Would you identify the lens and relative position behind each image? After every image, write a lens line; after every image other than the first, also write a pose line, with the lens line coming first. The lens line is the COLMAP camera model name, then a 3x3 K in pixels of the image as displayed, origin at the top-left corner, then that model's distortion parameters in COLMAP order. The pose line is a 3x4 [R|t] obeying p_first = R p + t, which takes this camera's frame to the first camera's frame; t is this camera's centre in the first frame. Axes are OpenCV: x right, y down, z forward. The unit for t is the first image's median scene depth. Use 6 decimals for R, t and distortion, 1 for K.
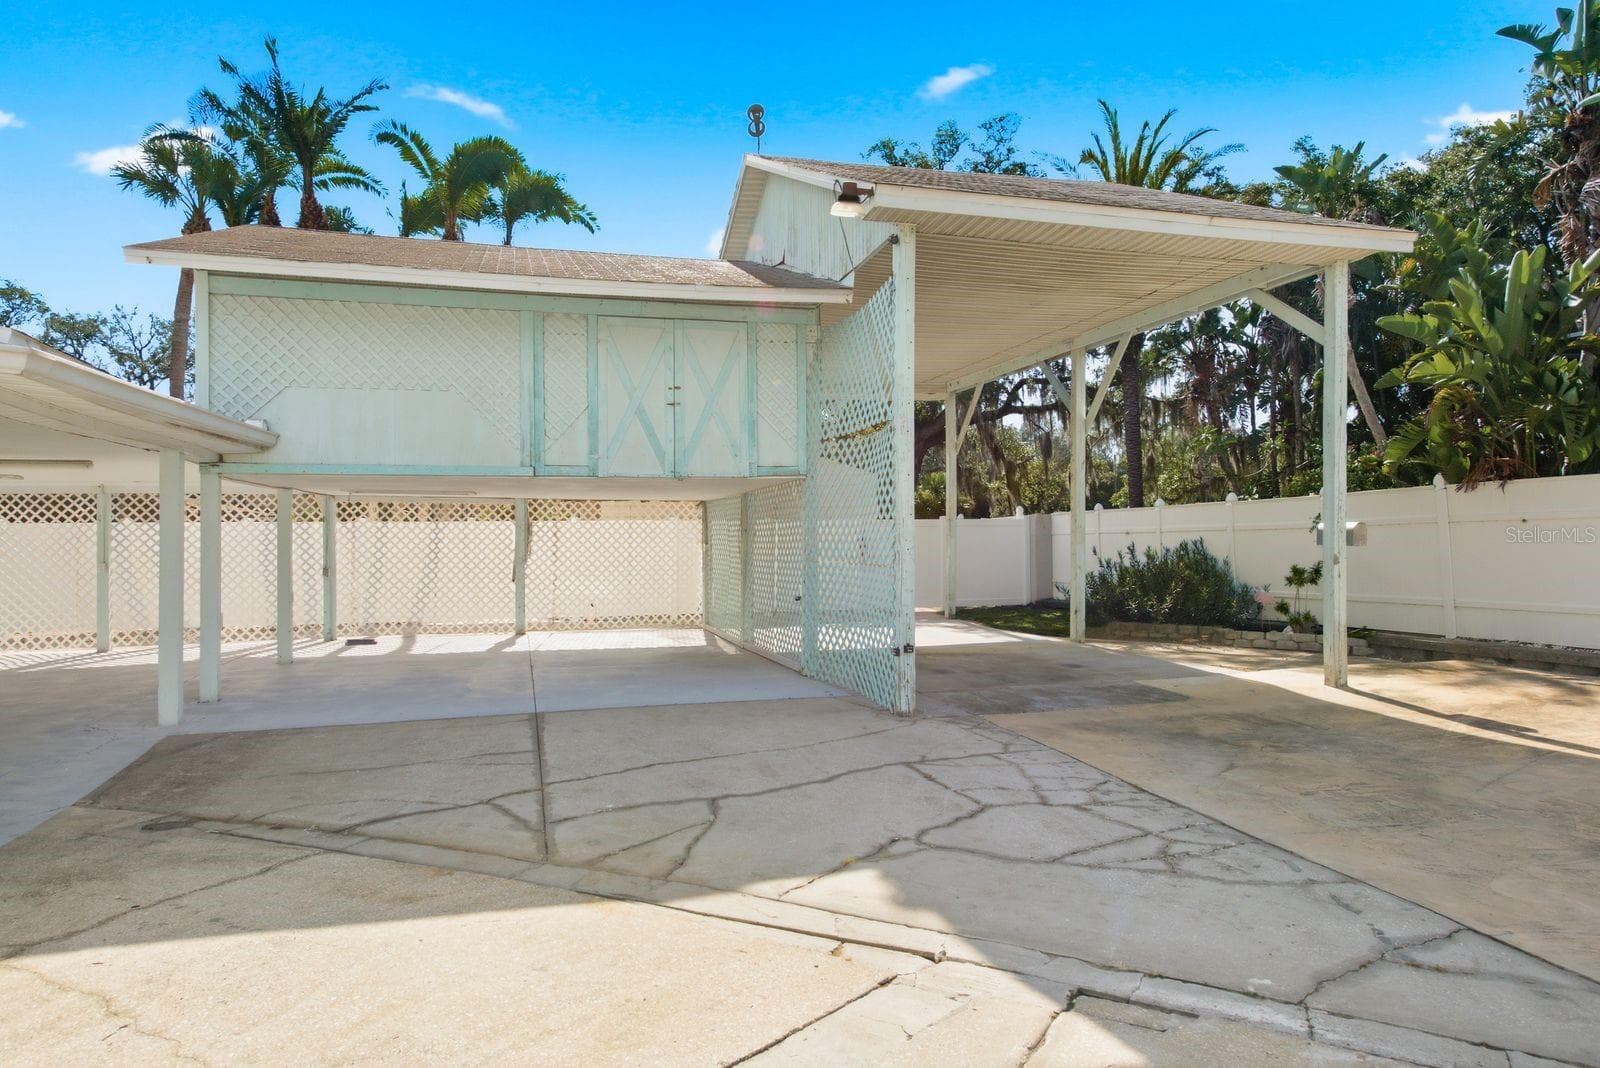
lens RADIAL K [[878.8, 0, 739.1], [0, 878.8, 539.4], [0, 0, 1]] dist [0.001382, -0.000060]
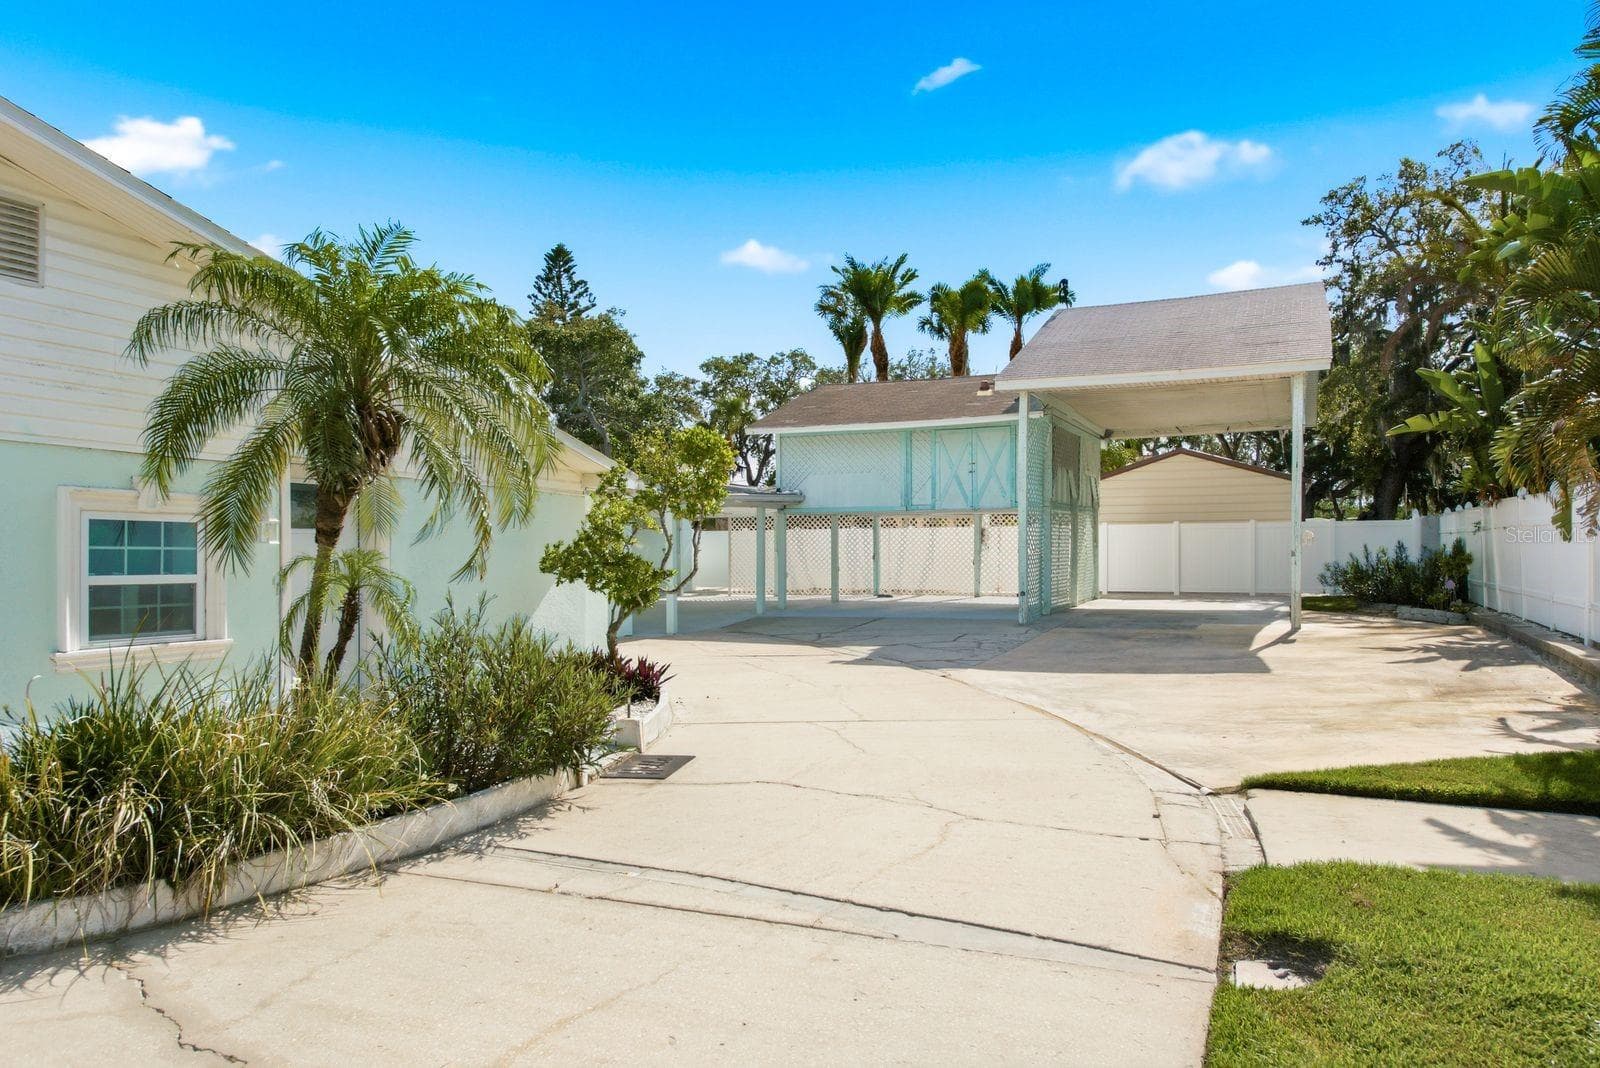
lens RADIAL K [[791.1, 0, 800.0], [0, 791.1, 534.0], [0, 0, 1]] dist [-0.000564, -0.000417]
pose [[0.784898, -0.002495, -0.619620, 0.704336], [0.003925, 0.999992, 0.000946, -0.019045], [0.619612, -0.003175, 0.784901, -0.601450]]
